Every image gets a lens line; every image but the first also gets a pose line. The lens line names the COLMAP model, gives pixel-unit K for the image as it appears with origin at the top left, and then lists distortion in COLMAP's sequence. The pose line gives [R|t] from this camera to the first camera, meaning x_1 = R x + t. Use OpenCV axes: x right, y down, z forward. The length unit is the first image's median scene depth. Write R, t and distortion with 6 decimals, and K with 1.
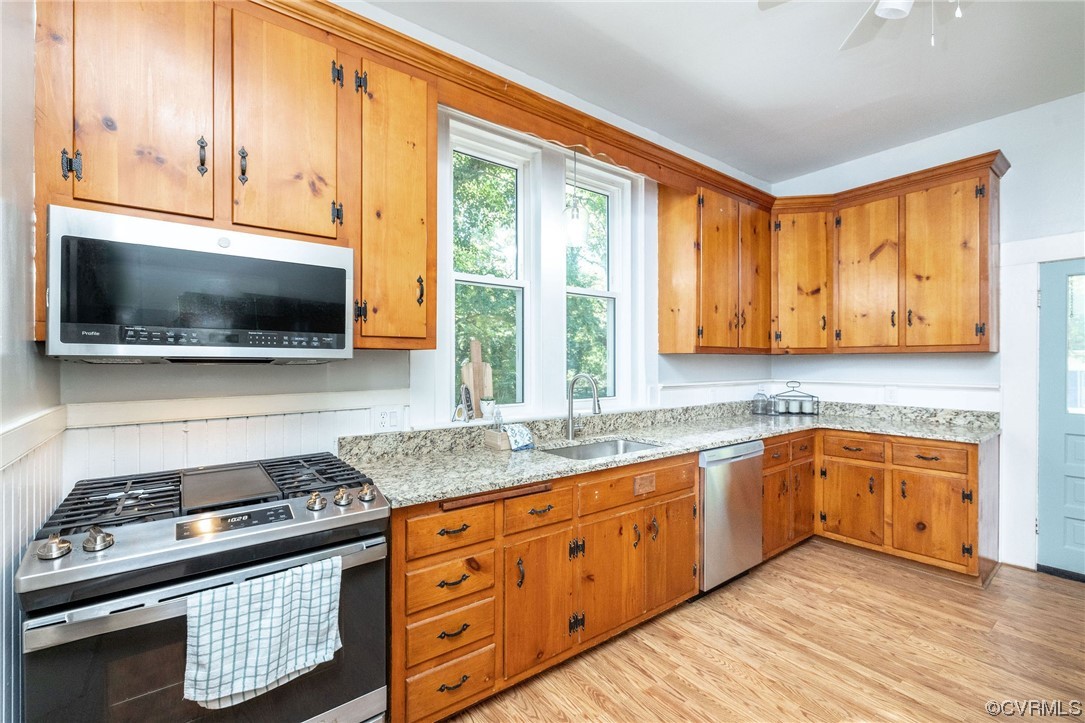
lens RADIAL K [[453.5, 0, 540.8], [0, 453.5, 364.1], [0, 0, 1]] dist [0.000129, 0.000130]
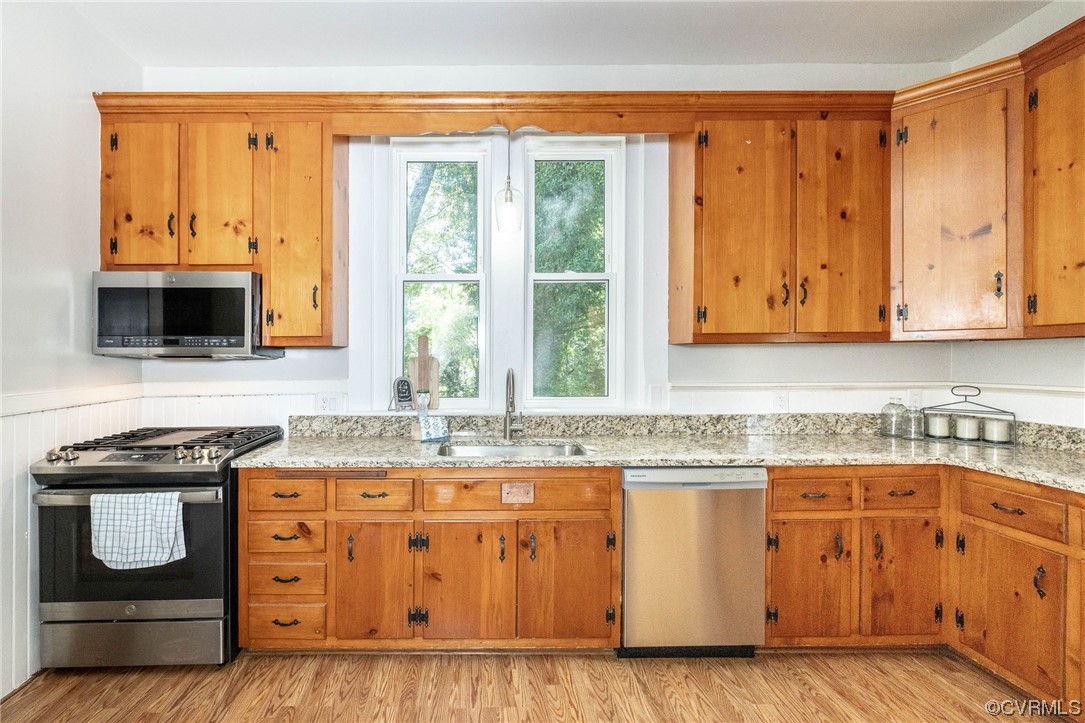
lens RADIAL K [[495.0, 0, 542.1], [0, 495.0, 361.3], [0, 0, 1]] dist [-0.000018, -0.000385]
pose [[0.806348, -0.002516, -0.591436, 0.775668], [0.002118, 0.999997, -0.001366, 0.008533], [0.591437, -0.000151, 0.806351, 0.231489]]
